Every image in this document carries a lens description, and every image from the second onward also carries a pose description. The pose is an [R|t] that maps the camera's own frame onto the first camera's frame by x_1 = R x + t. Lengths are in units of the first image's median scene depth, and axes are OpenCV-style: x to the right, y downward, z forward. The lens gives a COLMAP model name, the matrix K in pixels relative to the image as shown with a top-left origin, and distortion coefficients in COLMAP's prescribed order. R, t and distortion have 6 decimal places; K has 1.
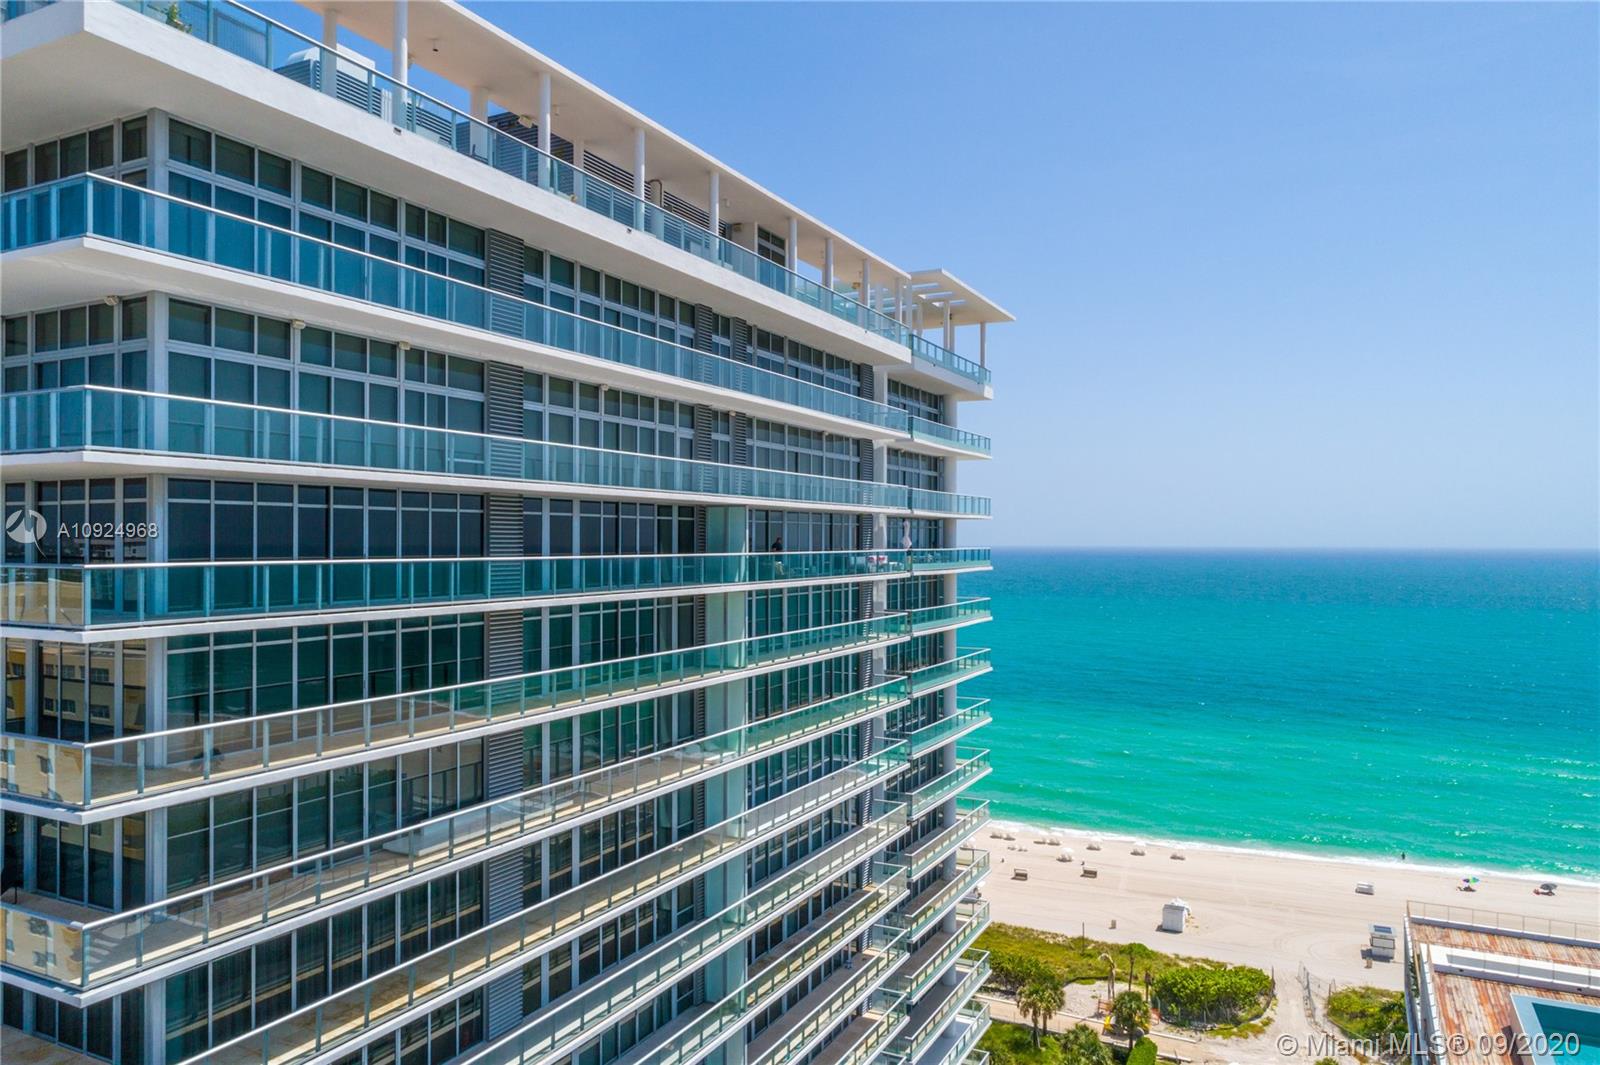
lens RADIAL K [[1118.0, 0, 800.0], [0, 1118.0, 532.5], [0, 0, 1]] dist [-0.042436, 0.000012]
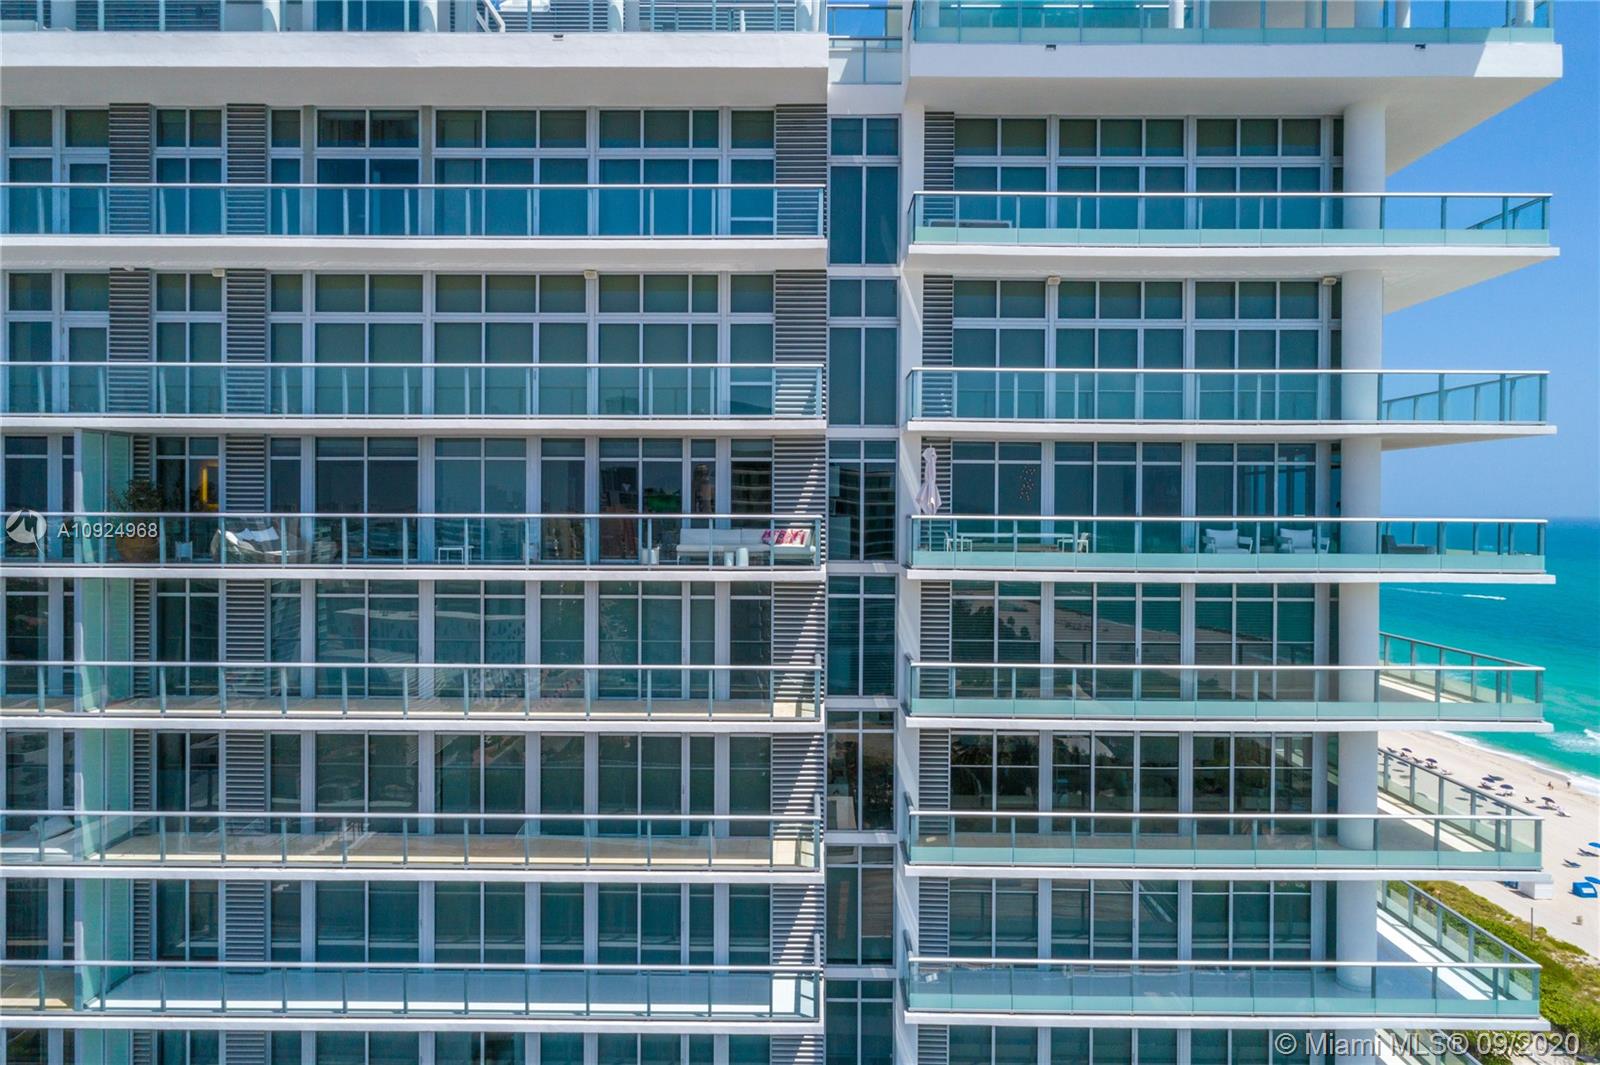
lens RADIAL K [[948.4, 0, 801.2], [0, 948.4, 504.3], [0, 0, 1]] dist [-0.022973, 0.000650]
pose [[0.446938, 0.009659, -0.894513, 0.355779], [0.000201, 0.999941, 0.010898, 0.006173], [0.894565, -0.005050, 0.446909, 0.726036]]
